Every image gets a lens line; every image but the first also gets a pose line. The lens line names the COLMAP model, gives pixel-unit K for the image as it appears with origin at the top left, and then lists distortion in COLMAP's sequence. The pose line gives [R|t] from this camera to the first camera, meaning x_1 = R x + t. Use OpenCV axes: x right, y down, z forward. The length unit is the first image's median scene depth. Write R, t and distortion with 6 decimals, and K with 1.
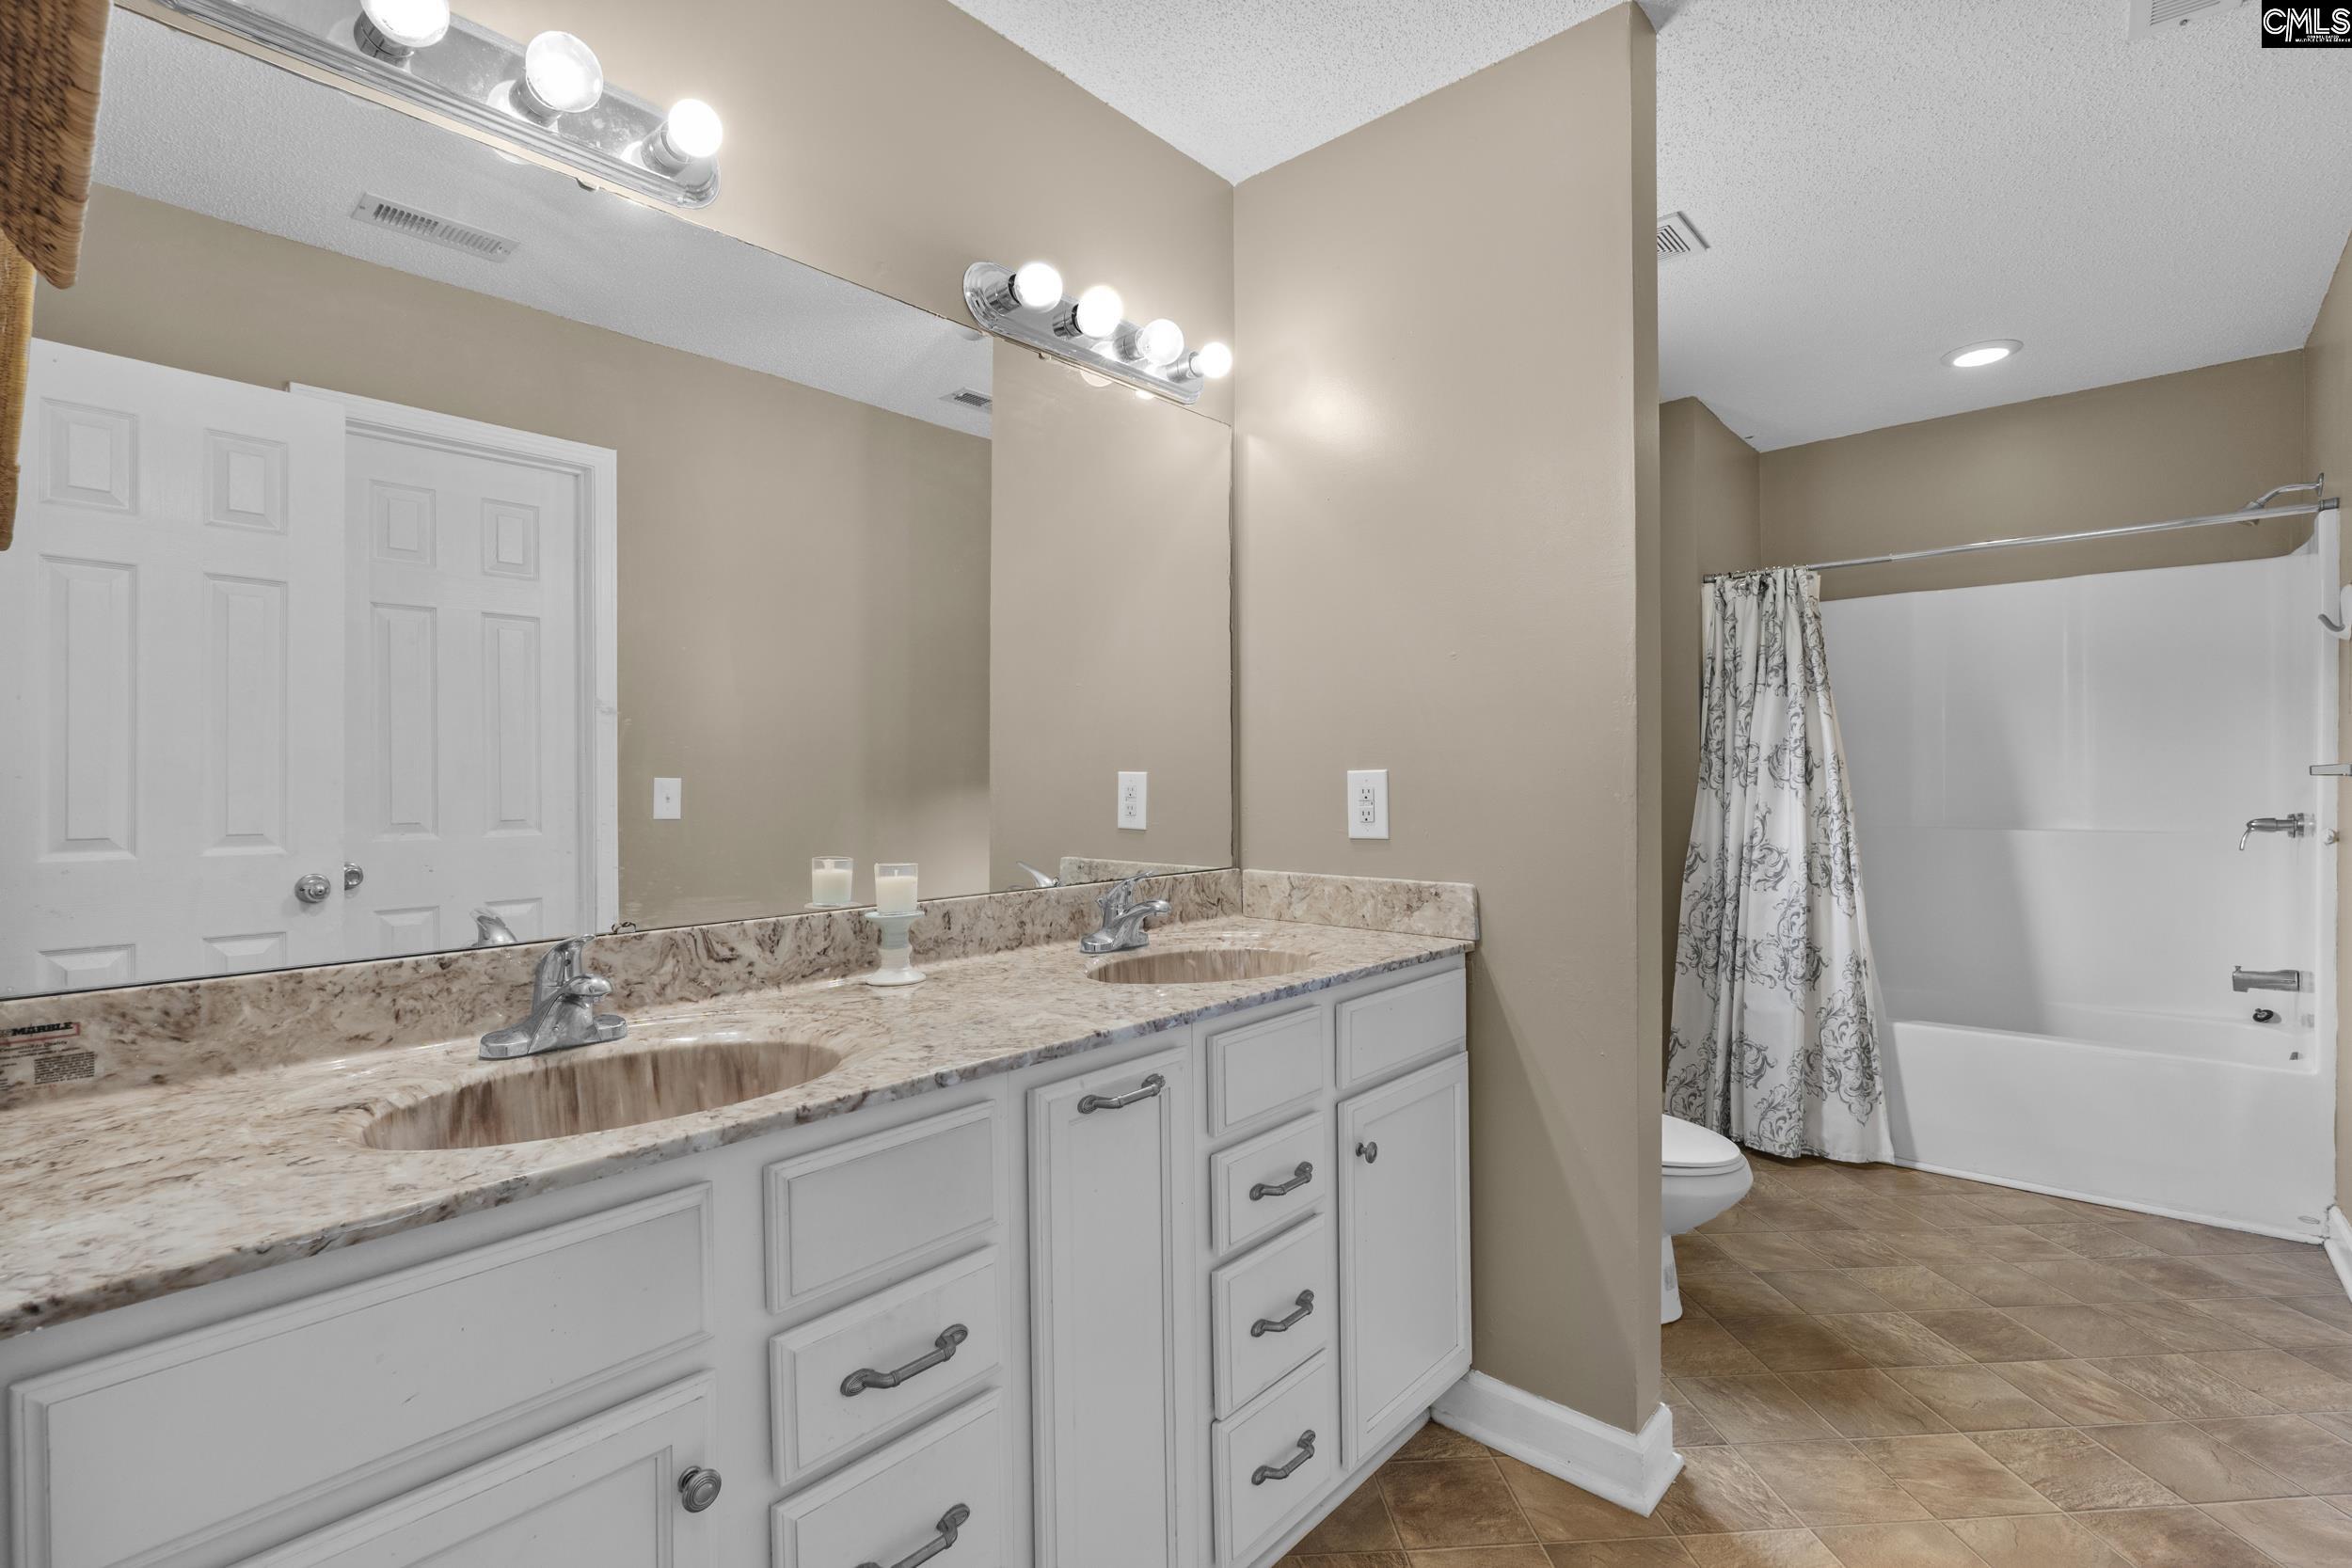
lens RADIAL K [[1092.0, 0, 1176.9], [0, 1092.0, 780.3], [0, 0, 1]] dist [-0.003546, 0.000263]
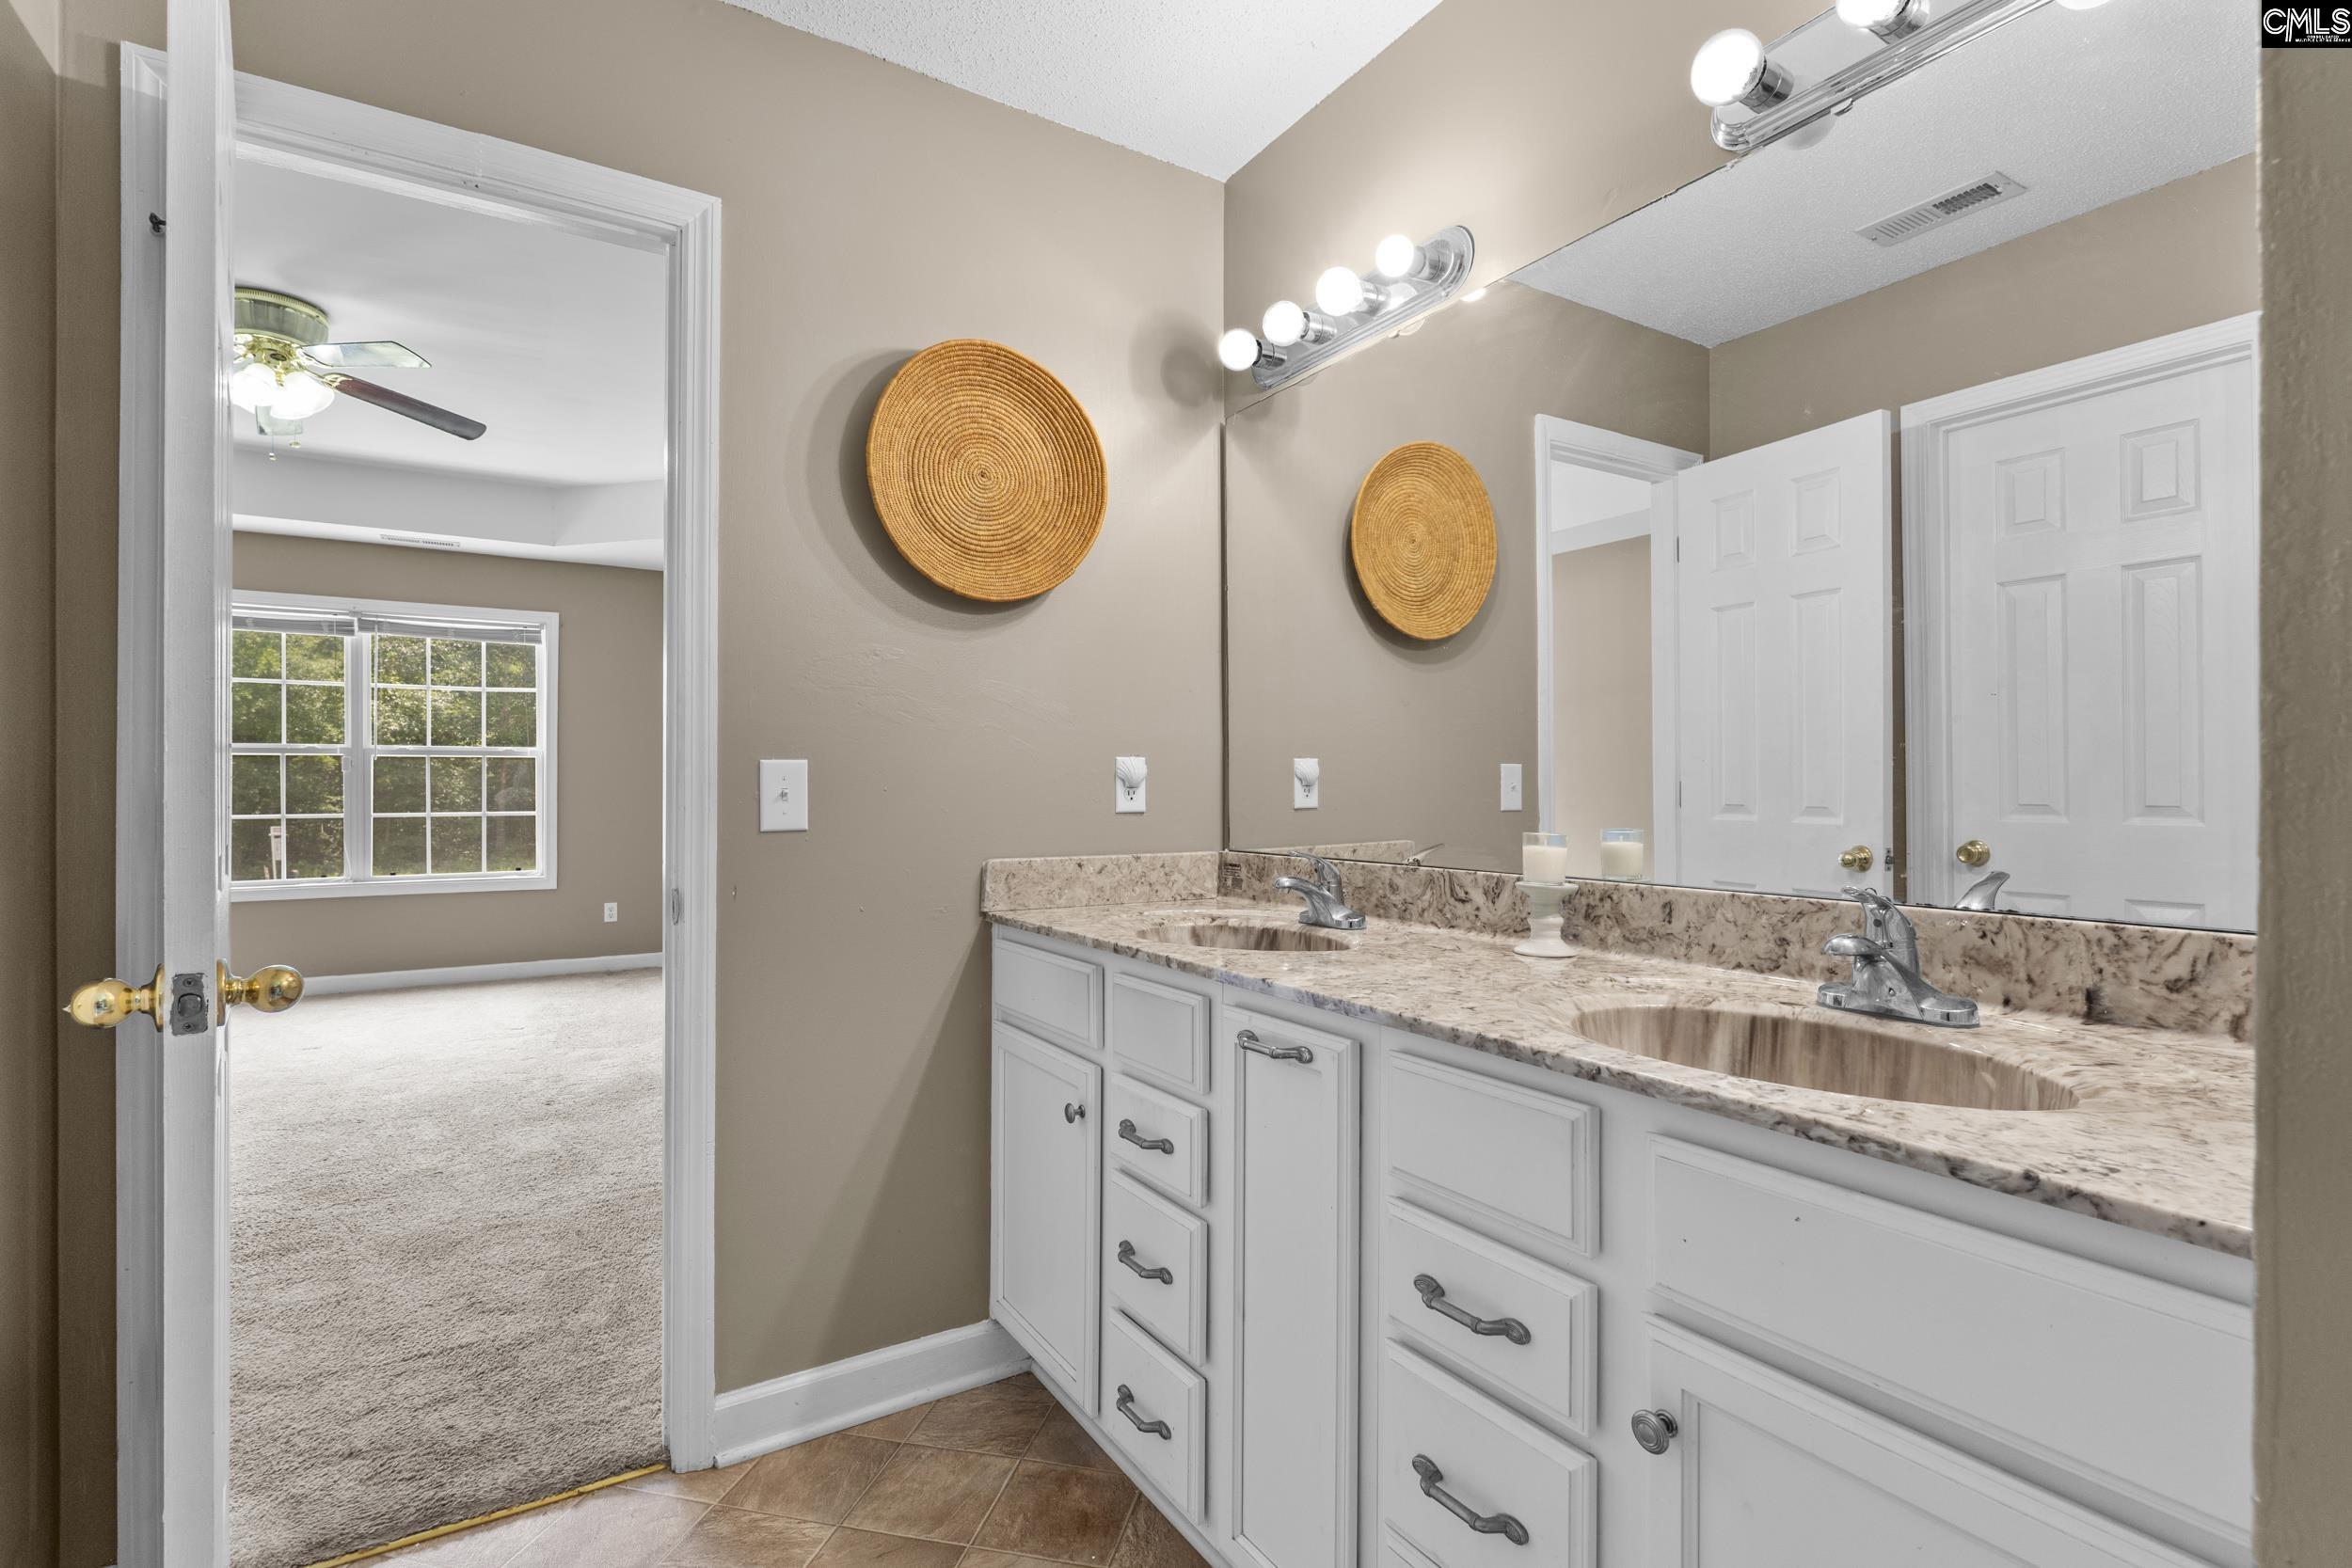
lens RADIAL K [[1080.0, 0, 1172.7], [0, 1080.0, 796.4], [0, 0, 1]] dist [0.000734, 0.000223]
pose [[-0.281542, 0.014237, -0.959443, 0.778822], [0.002141, 0.999897, 0.014209, 0.031139], [0.959546, 0.001946, -0.281544, 0.984077]]
